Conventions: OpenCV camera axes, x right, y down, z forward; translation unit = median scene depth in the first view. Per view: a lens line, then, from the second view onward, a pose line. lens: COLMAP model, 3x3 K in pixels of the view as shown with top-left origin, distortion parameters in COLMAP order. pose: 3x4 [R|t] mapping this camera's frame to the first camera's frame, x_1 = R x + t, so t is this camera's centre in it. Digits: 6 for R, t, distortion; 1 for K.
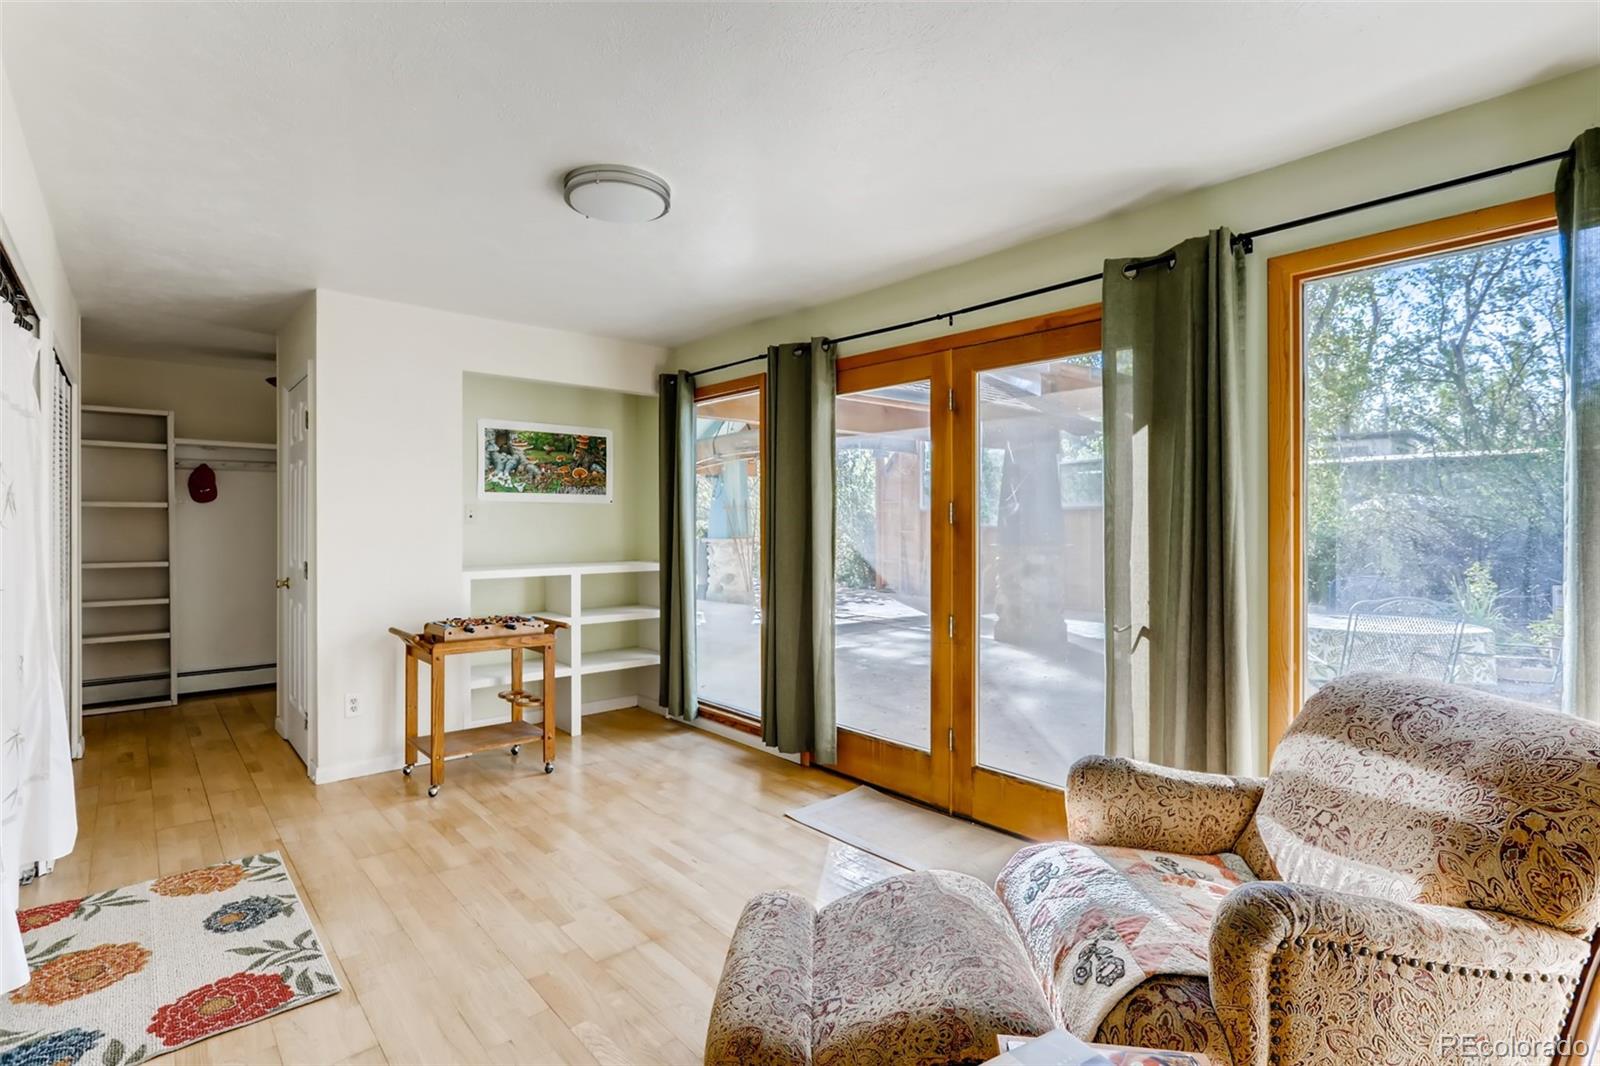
lens RADIAL K [[789.5, 0, 802.5], [0, 789.5, 521.5], [0, 0, 1]] dist [-0.041159, 0.027225]
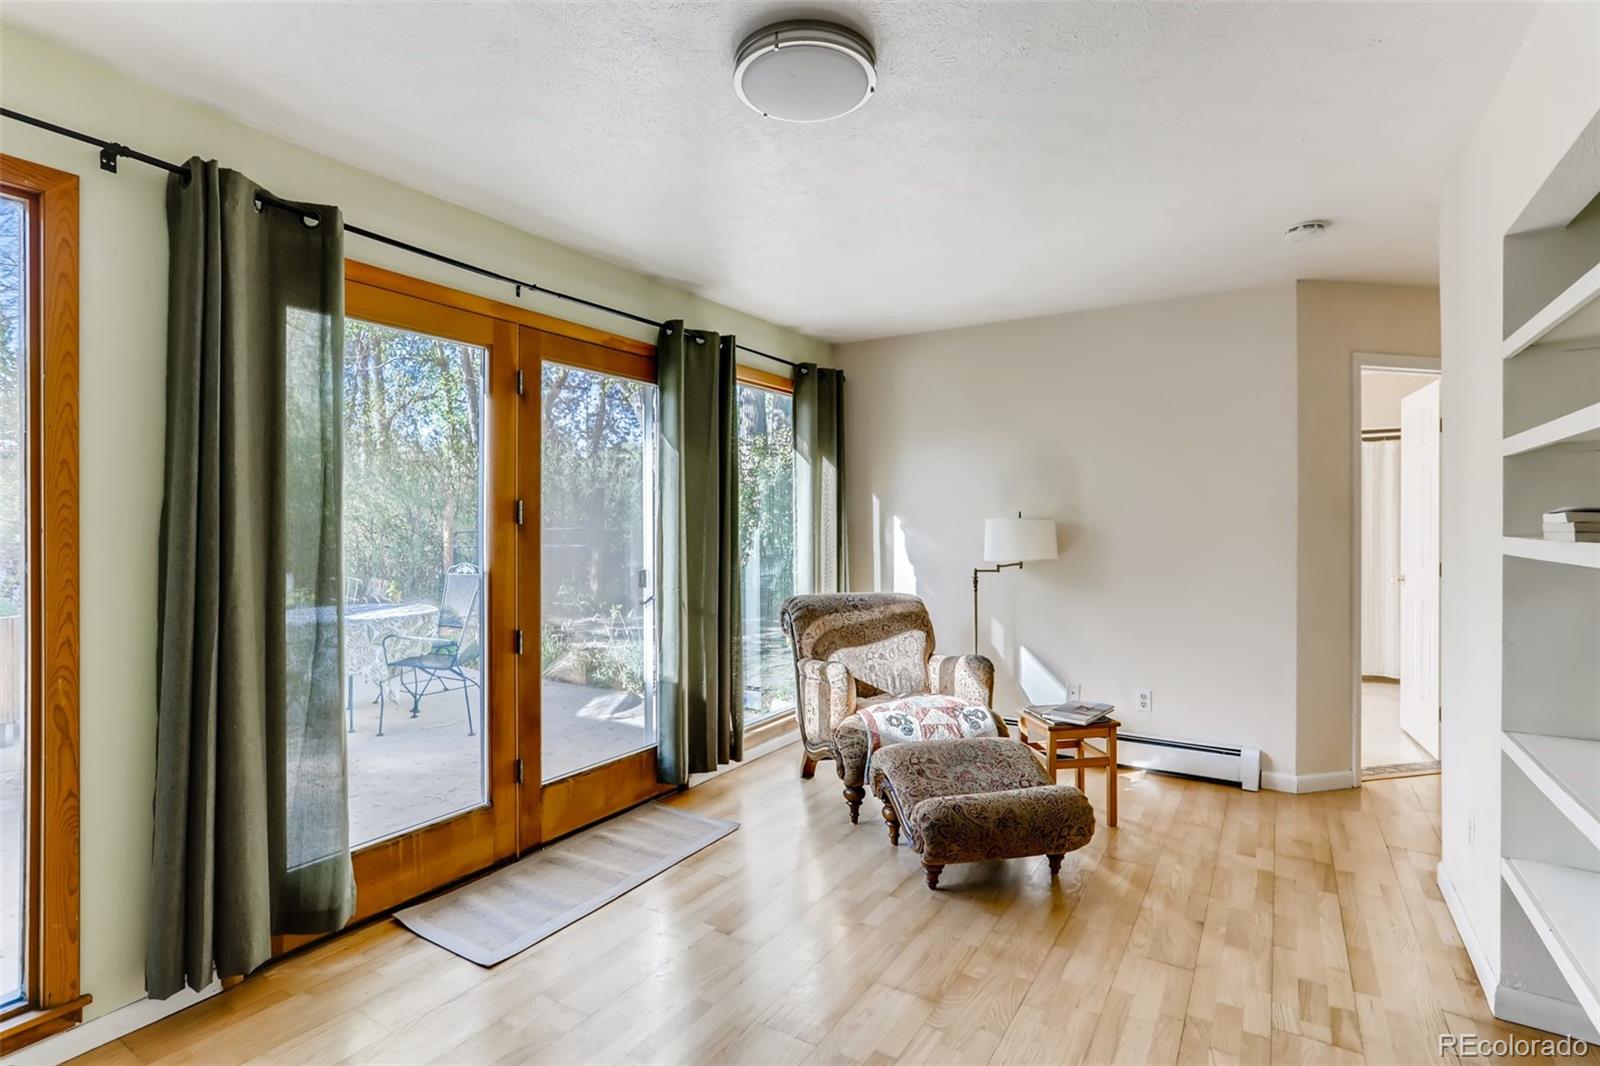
lens RADIAL K [[789.5, 0, 802.5], [0, 789.5, 521.5], [0, 0, 1]] dist [-0.041159, 0.027225]
pose [[-0.297480, -0.000478, 0.954728, -0.733604], [0.000220, 1.000000, 0.000569, 0.000072], [-0.954728, 0.000379, -0.297479, 0.958473]]
